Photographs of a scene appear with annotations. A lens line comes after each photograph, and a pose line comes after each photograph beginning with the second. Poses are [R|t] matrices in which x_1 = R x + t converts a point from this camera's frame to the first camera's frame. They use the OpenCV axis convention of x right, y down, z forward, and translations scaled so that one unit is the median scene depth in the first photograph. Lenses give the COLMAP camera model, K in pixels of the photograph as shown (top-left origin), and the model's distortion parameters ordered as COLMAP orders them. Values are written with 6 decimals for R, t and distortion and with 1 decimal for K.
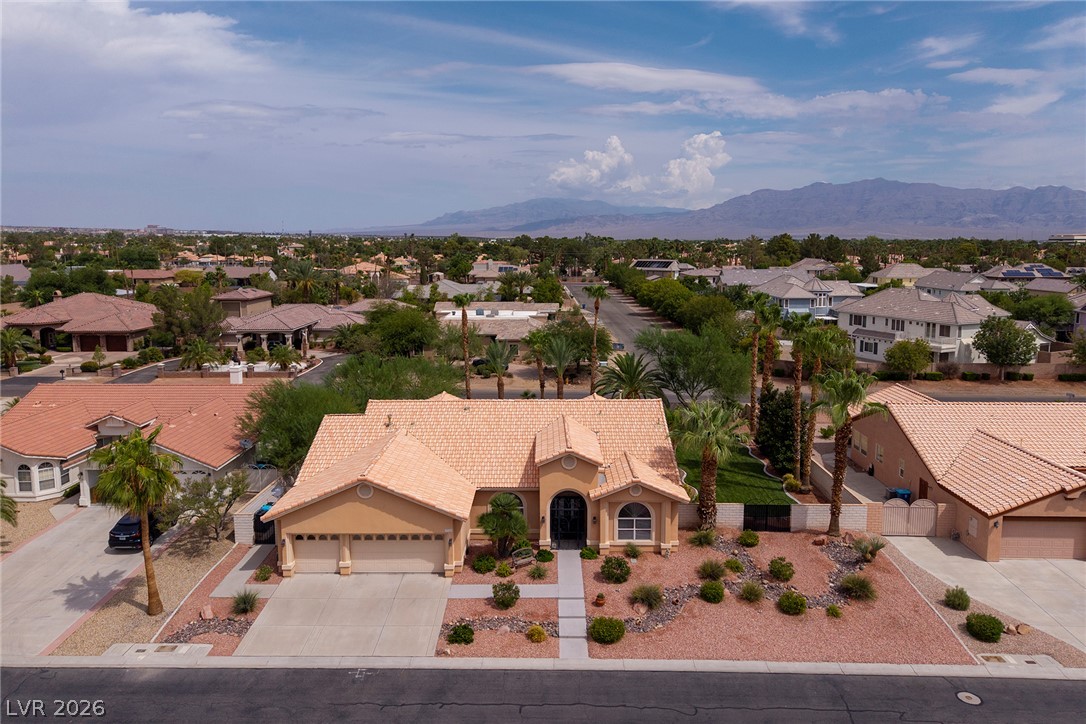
lens RADIAL K [[727.1, 0, 540.3], [0, 727.1, 326.7], [0, 0, 1]] dist [0.016328, -0.012907]
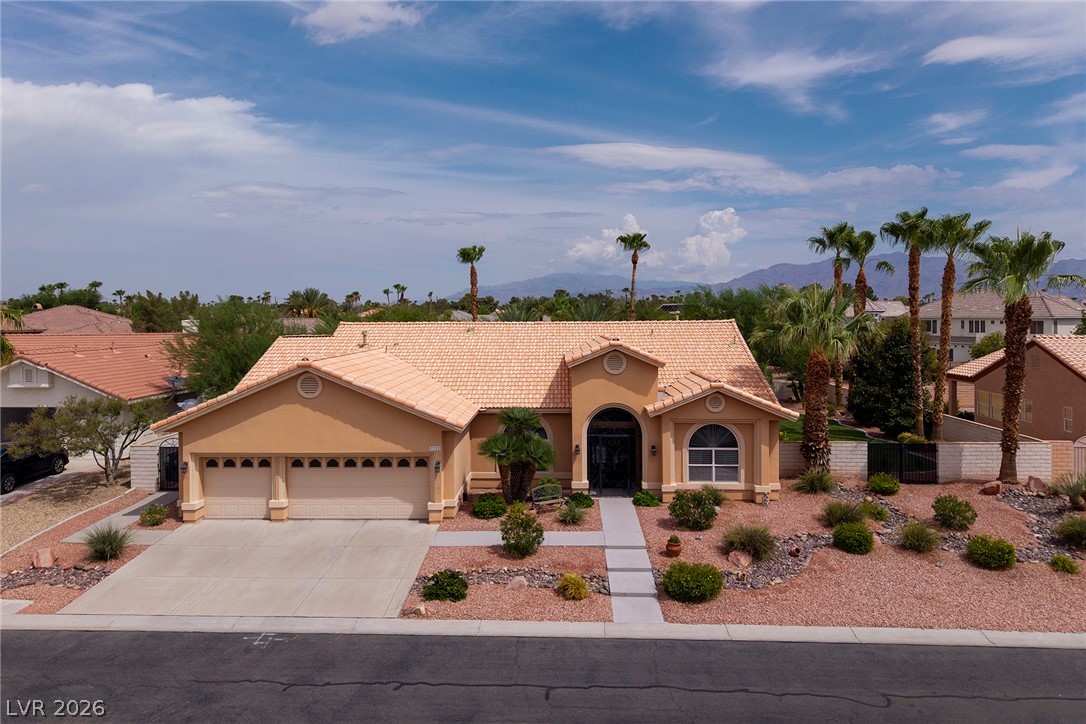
lens RADIAL K [[735.3, 0, 537.0], [0, 735.3, 288.6], [0, 0, 1]] dist [0.006241, -0.001686]
pose [[0.999620, -0.003890, -0.027304, -0.014599], [-0.000333, 0.988232, -0.152963, 0.233914], [0.027578, 0.152914, 0.987855, 0.317614]]
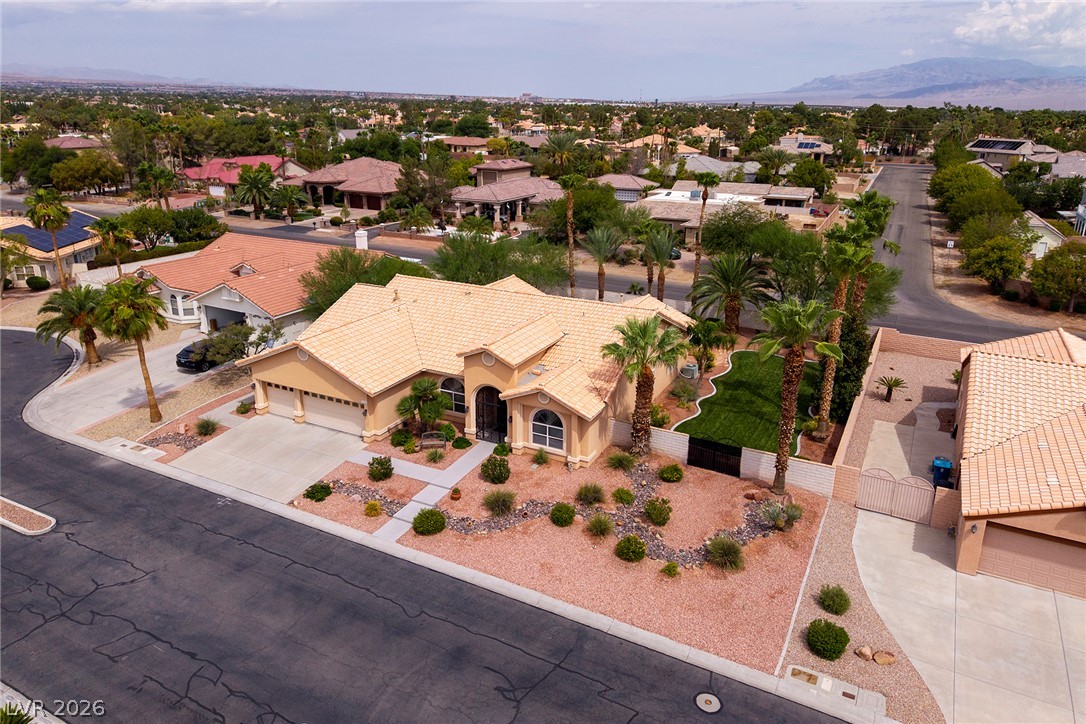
lens RADIAL K [[725.0, 0, 540.3], [0, 725.0, 328.8], [0, 0, 1]] dist [0.033575, -0.037319]
pose [[0.891005, 0.139490, -0.432033, 0.545443], [-0.062074, 0.980123, 0.188432, -0.044203], [0.449730, -0.141076, 0.881953, 0.179169]]
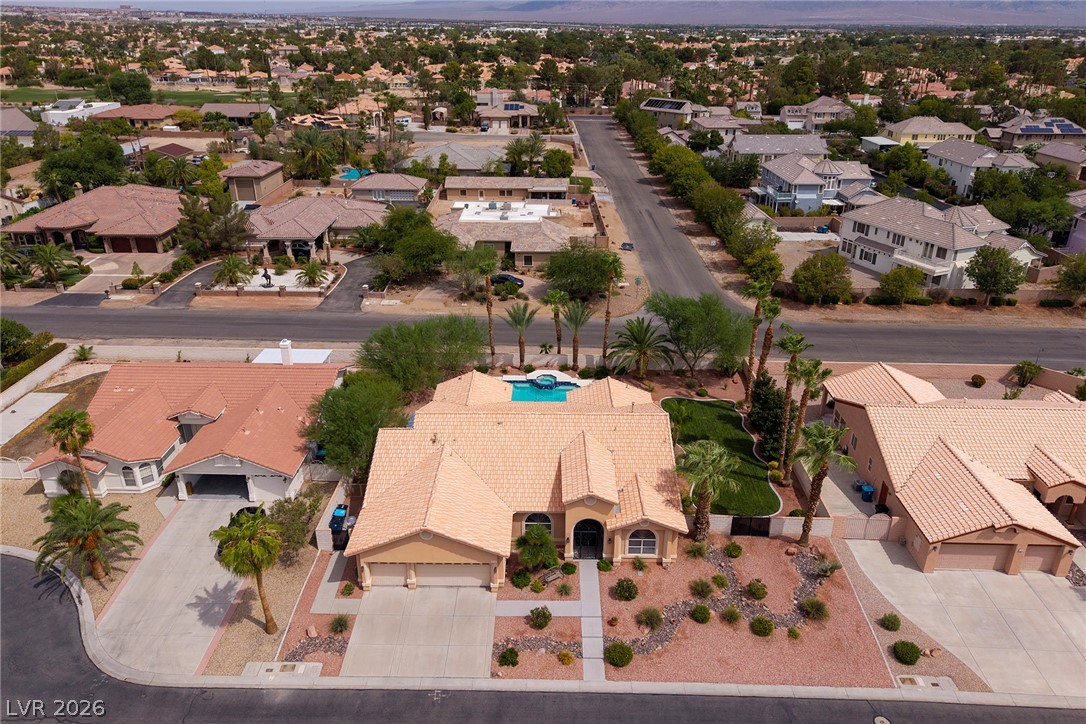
lens RADIAL K [[727.1, 0, 540.3], [0, 727.1, 326.7], [0, 0, 1]] dist [0.016328, -0.012907]
pose [[0.999979, 0.006285, -0.001655, -0.045399], [-0.005590, 0.961666, 0.274168, -0.442678], [0.003315, -0.274153, 0.961680, -0.091076]]
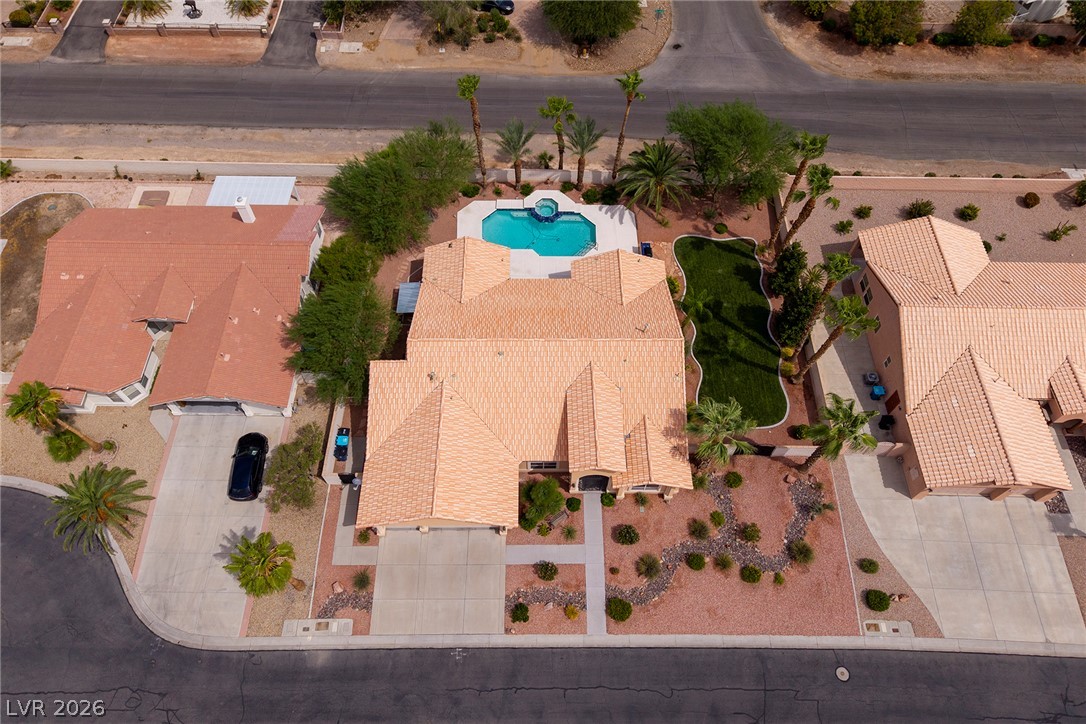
lens RADIAL K [[725.0, 0, 540.3], [0, 725.0, 328.8], [0, 0, 1]] dist [0.033575, -0.037319]
pose [[0.999866, -0.005810, 0.015331, -0.074696], [-0.008121, 0.636809, 0.770979, -0.918797], [-0.014243, -0.770999, 0.636677, 0.435267]]
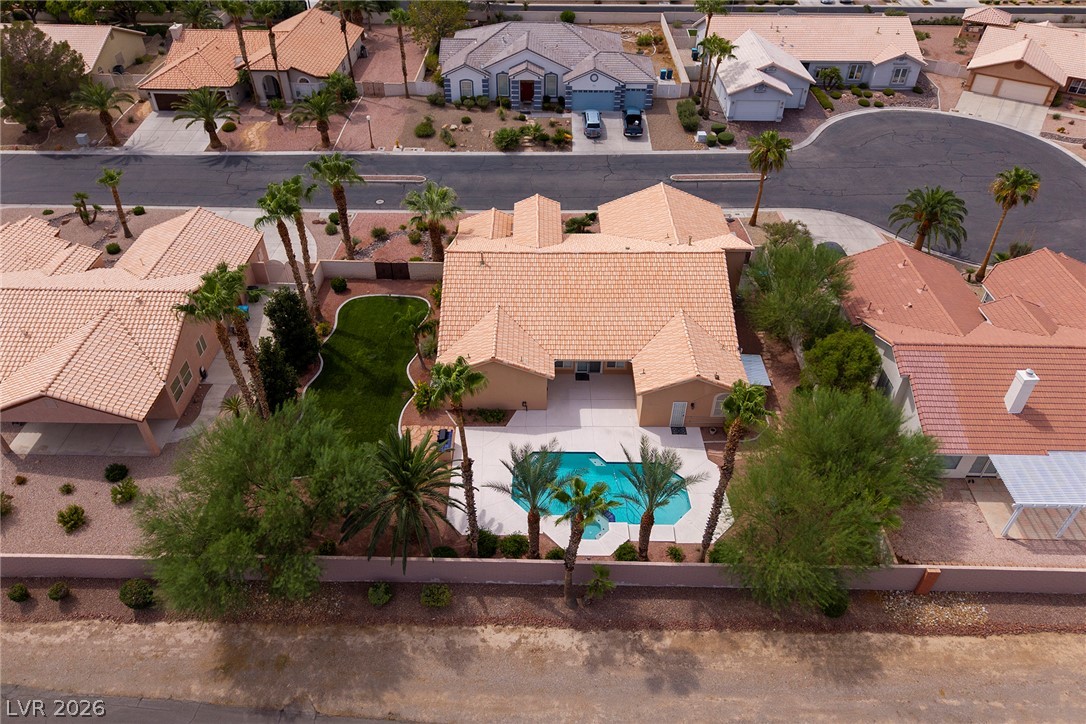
lens RADIAL K [[727.1, 0, 540.3], [0, 727.1, 326.7], [0, 0, 1]] dist [0.016328, -0.012907]
pose [[-0.999967, 0.004264, -0.006855, 0.046621], [-0.001869, 0.703745, 0.710450, -0.719315], [0.007854, 0.710440, -0.703714, 2.312597]]
